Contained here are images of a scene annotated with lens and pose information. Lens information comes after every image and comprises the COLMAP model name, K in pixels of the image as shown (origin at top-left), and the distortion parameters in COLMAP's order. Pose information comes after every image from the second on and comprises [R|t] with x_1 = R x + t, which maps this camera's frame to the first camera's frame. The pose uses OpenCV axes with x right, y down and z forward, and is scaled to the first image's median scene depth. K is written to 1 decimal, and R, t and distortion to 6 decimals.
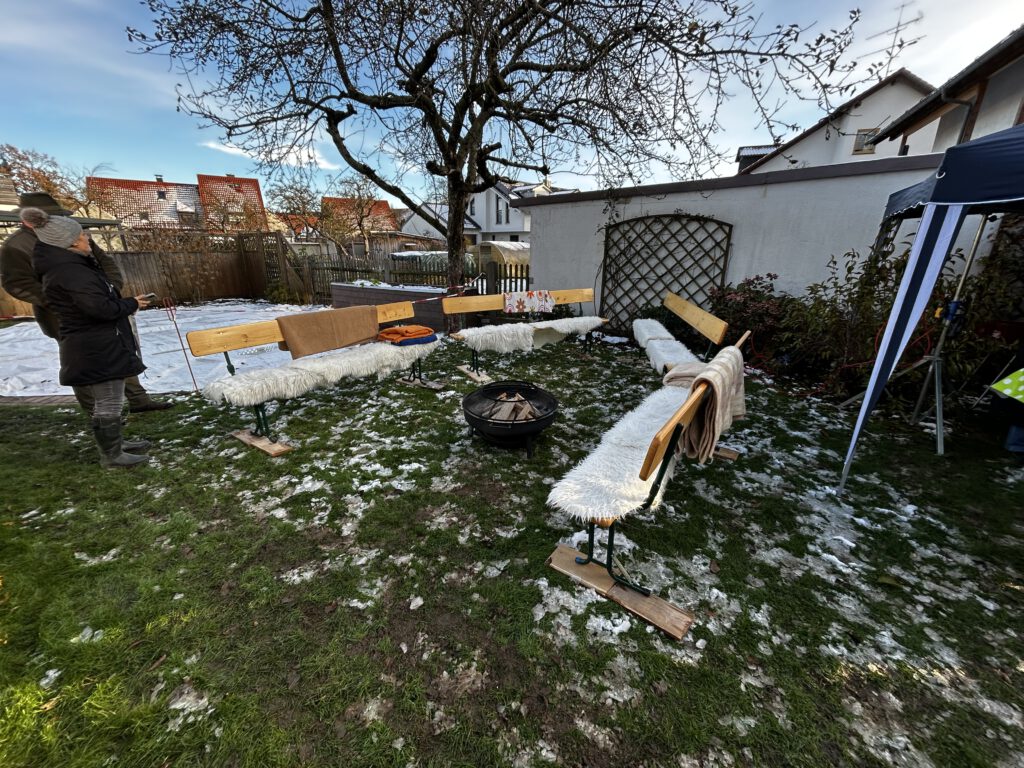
lens RADIAL K [[411.7, 0, 505.5], [0, 411.7, 390.9], [0, 0, 1]] dist [-0.002122, 0.000075]
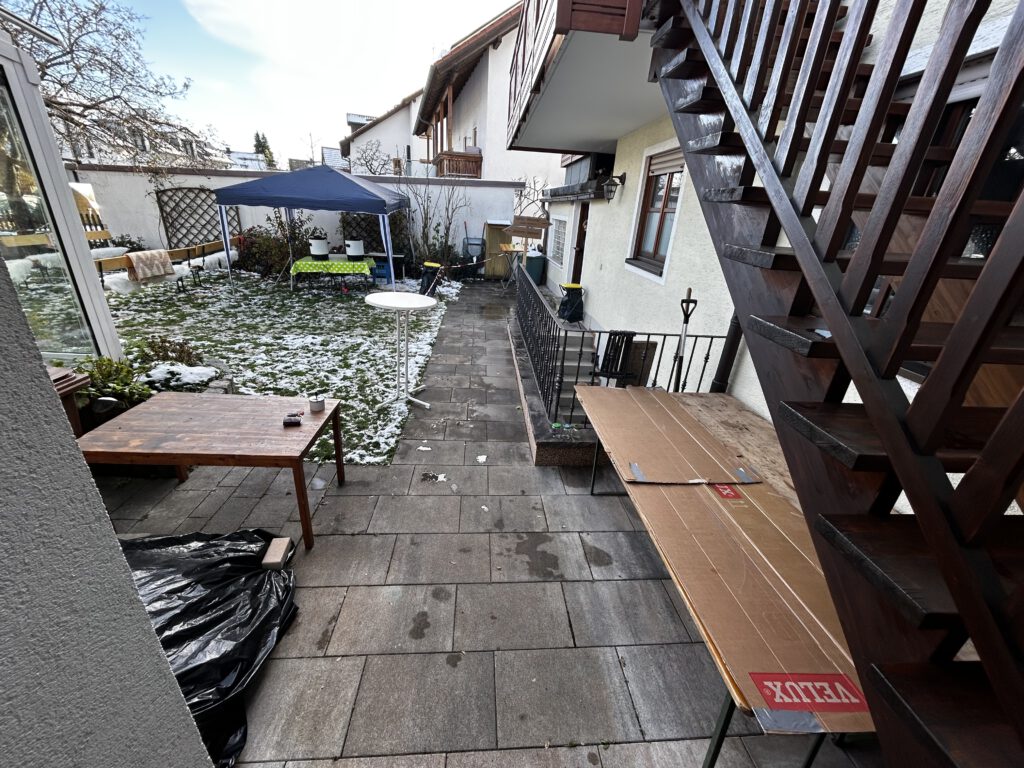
lens RADIAL K [[411.7, 0, 515.8], [0, 411.7, 384.9], [0, 0, 1]] dist [-0.002122, 0.000075]
pose [[0.757318, -0.212529, 0.617495, 0.178880], [0.155520, 0.977052, 0.145545, 0.328672], [-0.634257, -0.014191, 0.772992, -1.176587]]
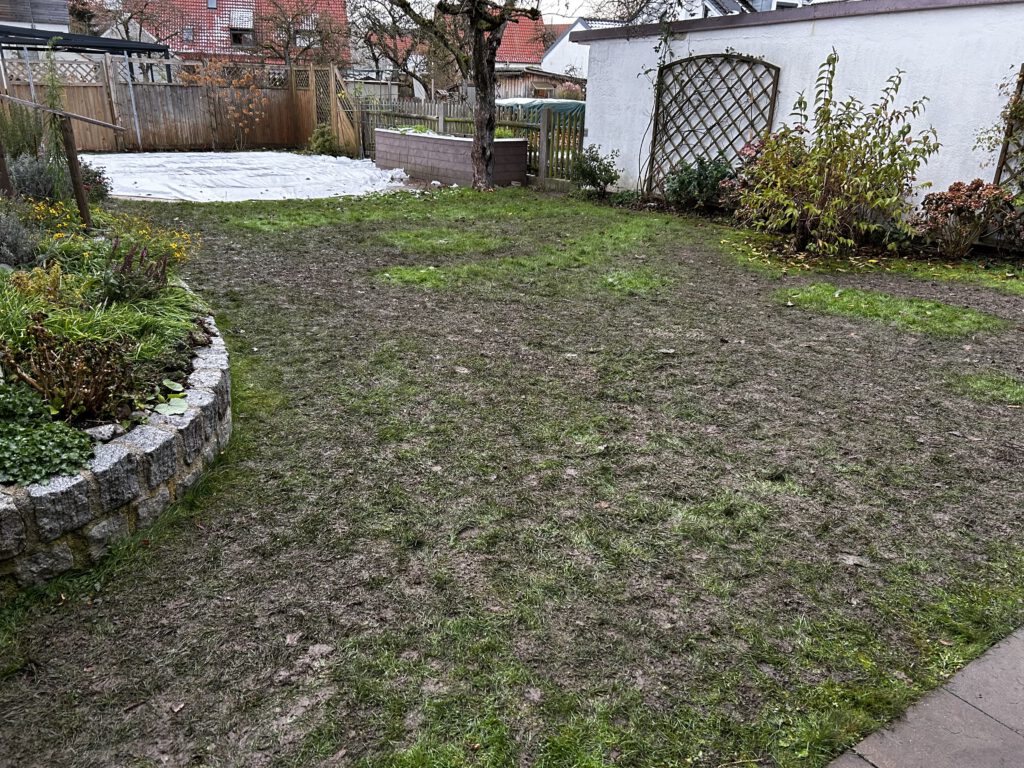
lens RADIAL K [[768.6, 0, 514.4], [0, 768.6, 382.9], [0, 0, 1]] dist [0.053453, -0.047609]
pose [[0.951343, 0.130086, -0.279327, 0.539362], [-0.124902, 0.991503, 0.036358, 0.242774], [0.281683, 0.000299, 0.959507, -0.669653]]
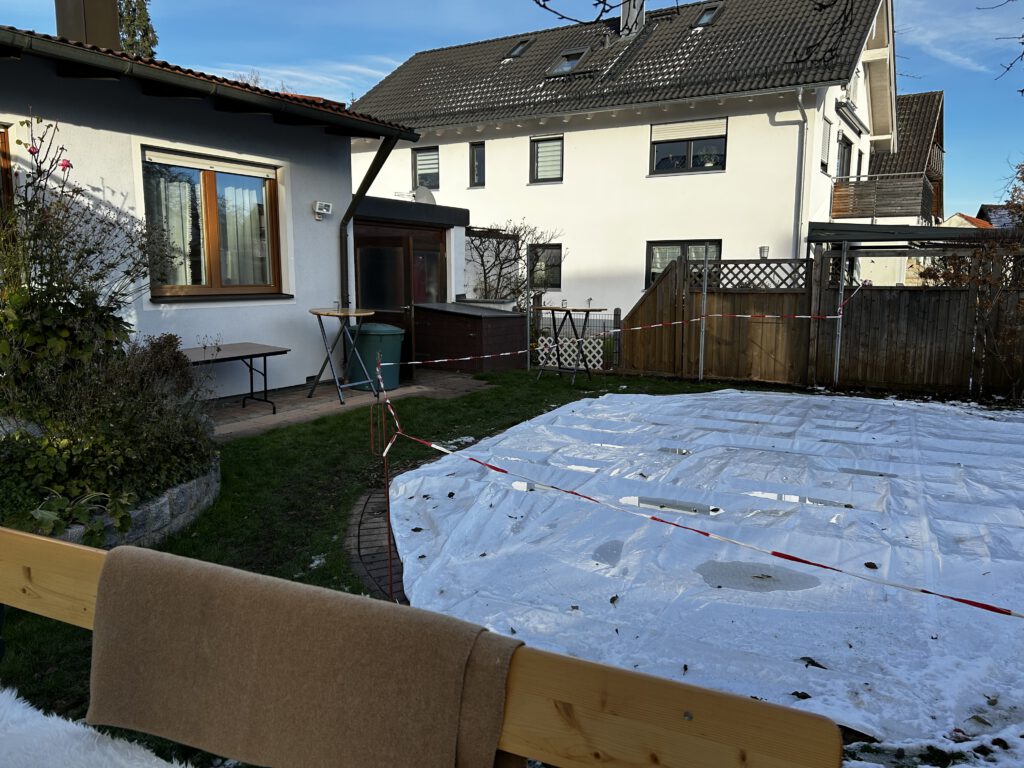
lens RADIAL K [[768.6, 0, 512.0], [0, 768.6, 389.3], [0, 0, 1]] dist [0.053453, -0.047609]
pose [[0.134315, 0.145836, -0.980149, -0.014155], [-0.330162, 0.939182, 0.094497, -0.238004], [0.934319, 0.310916, 0.174296, 0.651407]]
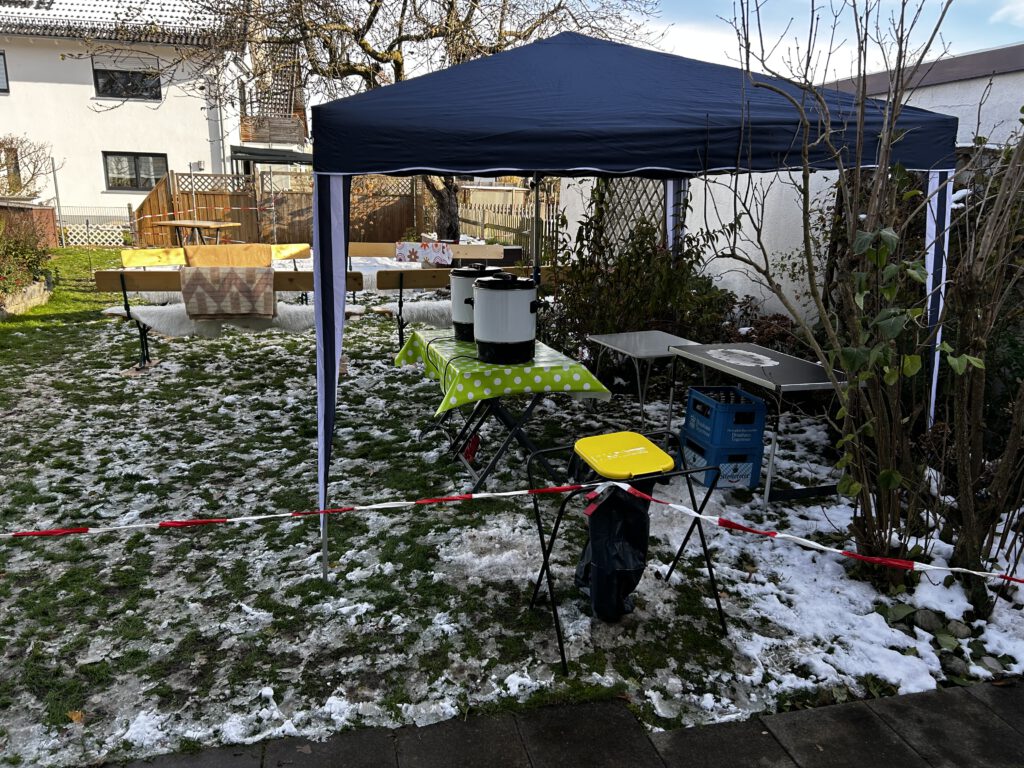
lens RADIAL K [[768.6, 0, 512.8], [0, 768.6, 386.1], [0, 0, 1]] dist [0.053453, -0.047609]
pose [[0.771494, 0.173836, -0.612028, 1.219682], [-0.229376, 0.973255, -0.012705, 0.061845], [0.593451, 0.150186, 0.790734, -0.248479]]
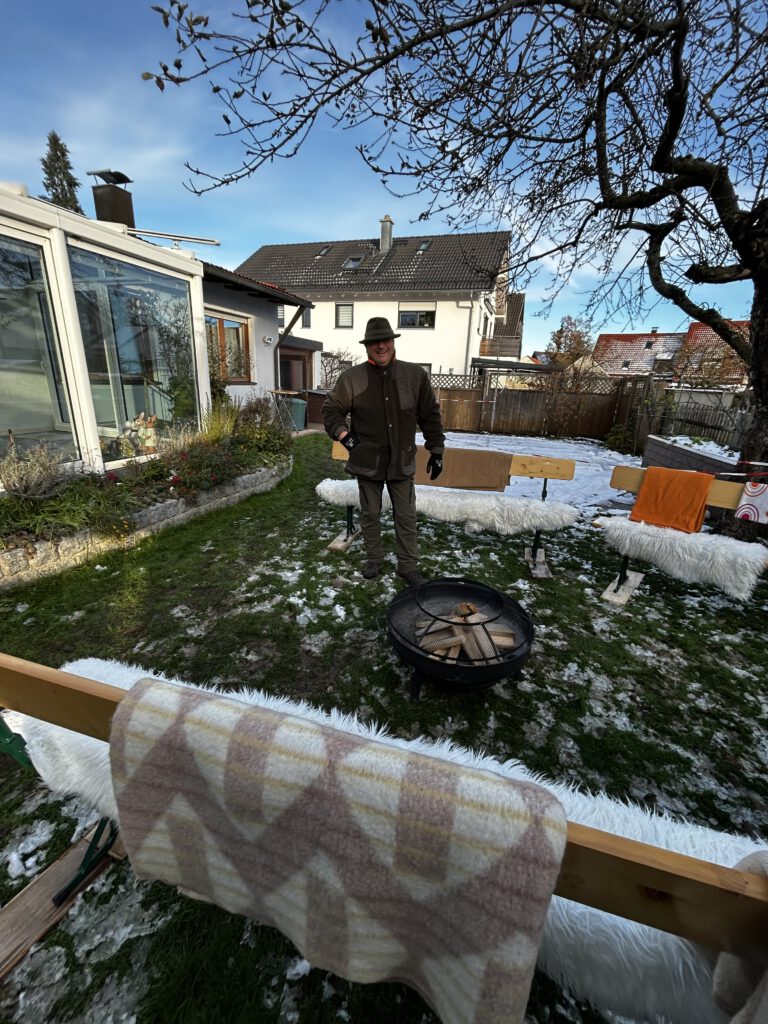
lens RADIAL K [[411.7, 0, 379.5], [0, 411.7, 510.5], [0, 0, 1]] dist [-0.002122, 0.000075]
pose [[0.330434, 0.298047, -0.895534, 0.277737], [-0.351695, 0.919380, 0.176214, -0.109088], [0.875856, 0.256728, 0.408616, 0.314002]]
